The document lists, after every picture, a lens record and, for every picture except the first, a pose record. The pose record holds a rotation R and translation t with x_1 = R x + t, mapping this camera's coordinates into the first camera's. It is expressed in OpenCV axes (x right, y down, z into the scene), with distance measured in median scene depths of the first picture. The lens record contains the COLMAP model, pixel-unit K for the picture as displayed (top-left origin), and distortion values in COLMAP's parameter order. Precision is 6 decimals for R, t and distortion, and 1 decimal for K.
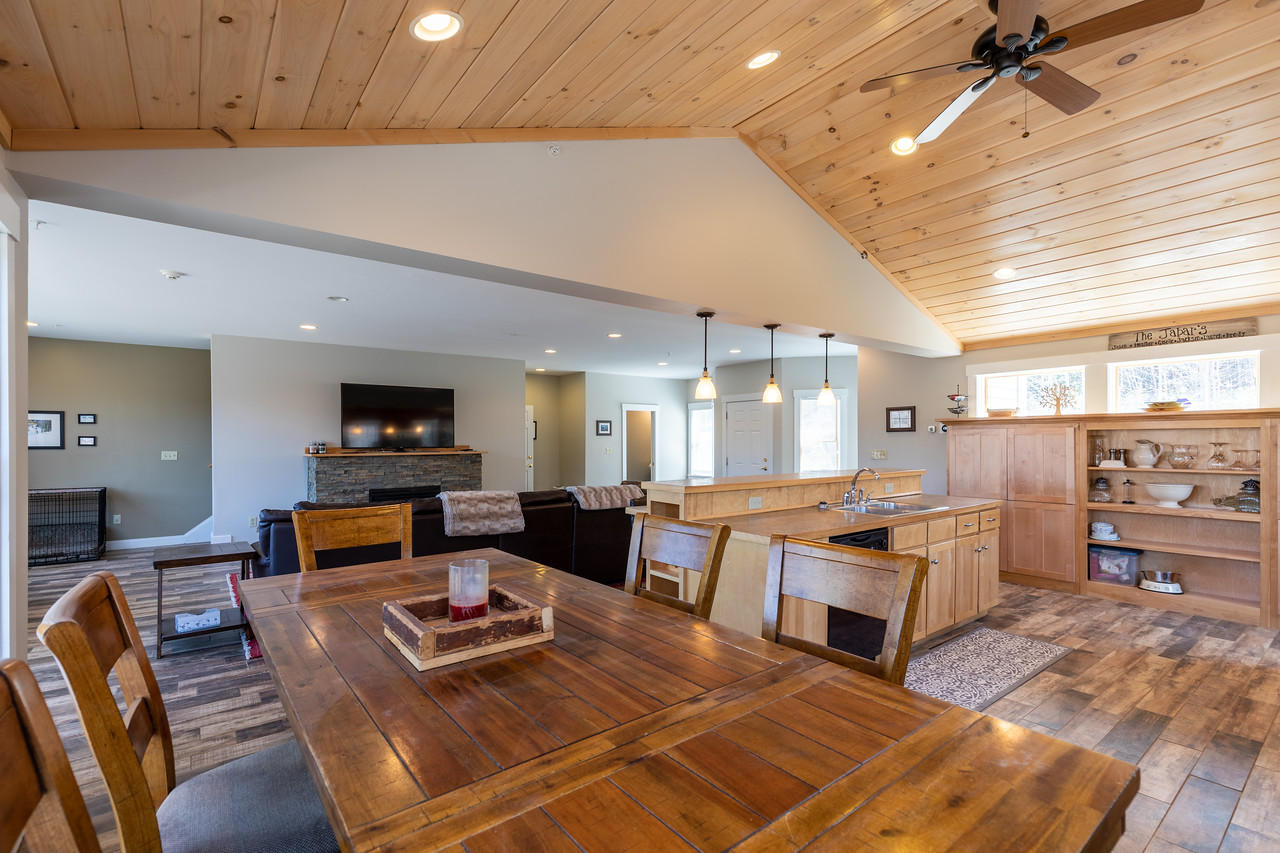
lens RADIAL K [[579.2, 0, 643.2], [0, 579.2, 434.2], [0, 0, 1]] dist [0.002754, 0.000103]
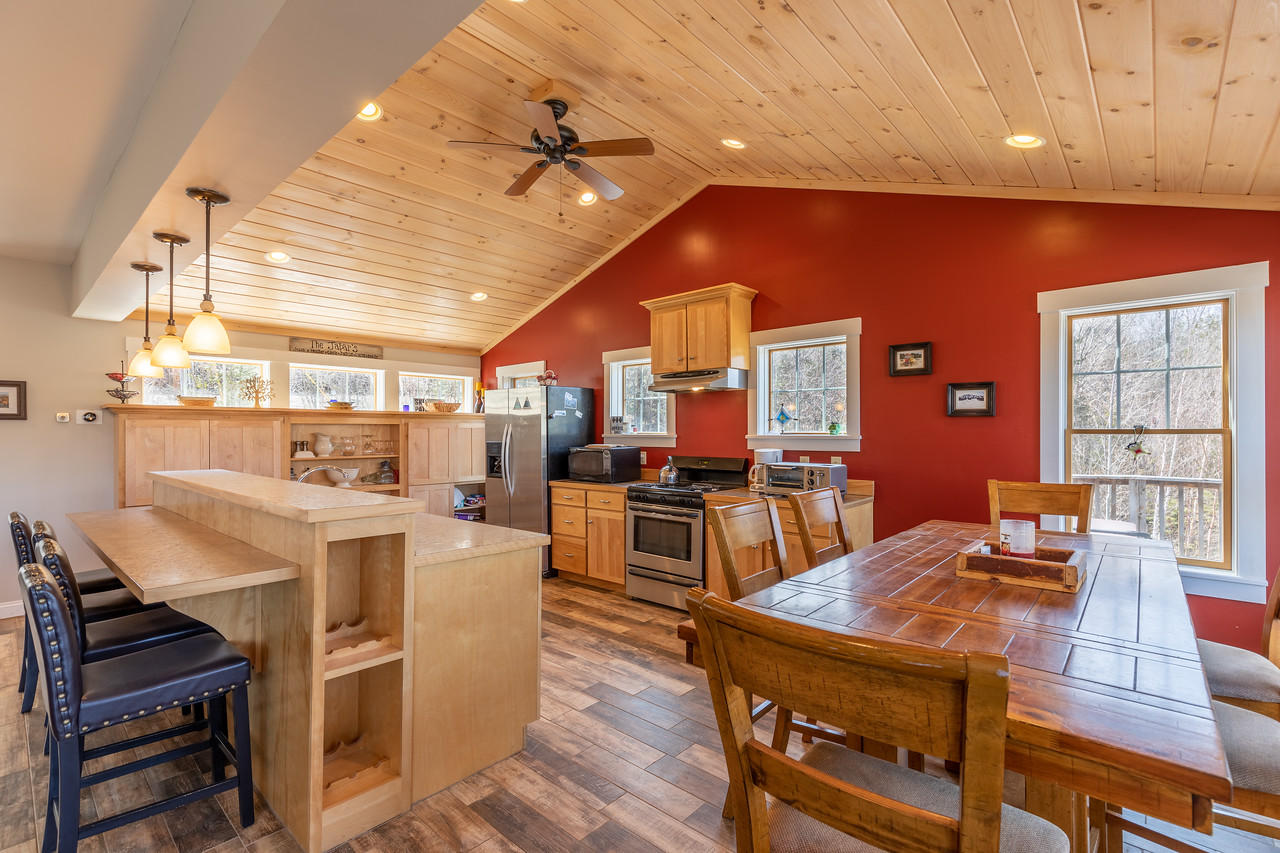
lens RADIAL K [[579.2, 0, 639.0], [0, 579.2, 432.5], [0, 0, 1]] dist [0.002754, 0.000103]
pose [[-0.173843, 0.001422, 0.984772, -0.427896], [-0.009042, 0.999954, -0.003040, 0.007049], [-0.984732, -0.009433, -0.173823, 0.594644]]
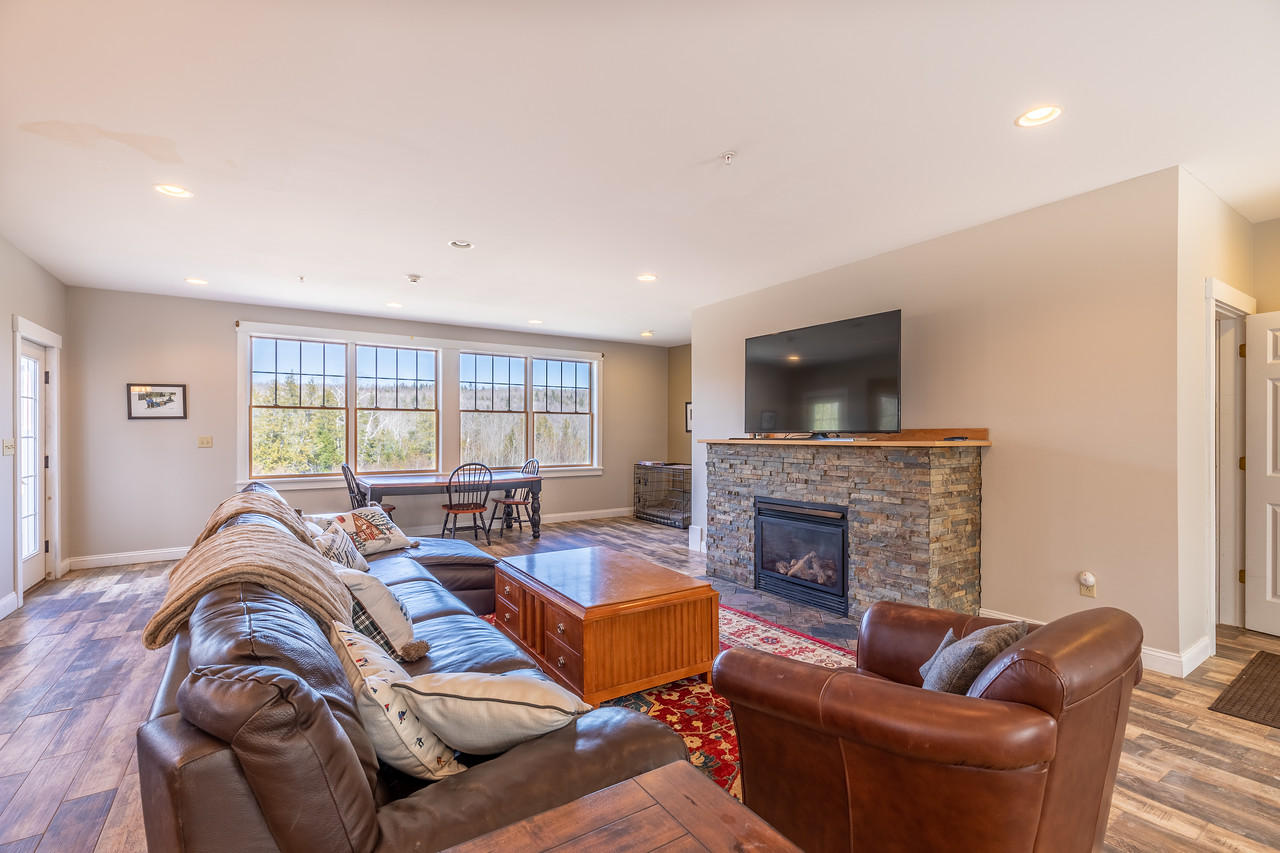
lens RADIAL K [[579.2, 0, 643.6], [0, 579.2, 430.8], [0, 0, 1]] dist [0.002754, 0.000103]
pose [[-0.068995, 0.000254, -0.997617, 0.288381], [0.014578, 0.999893, -0.000754, 0.032523], [0.997510, -0.014596, -0.068992, 1.421518]]
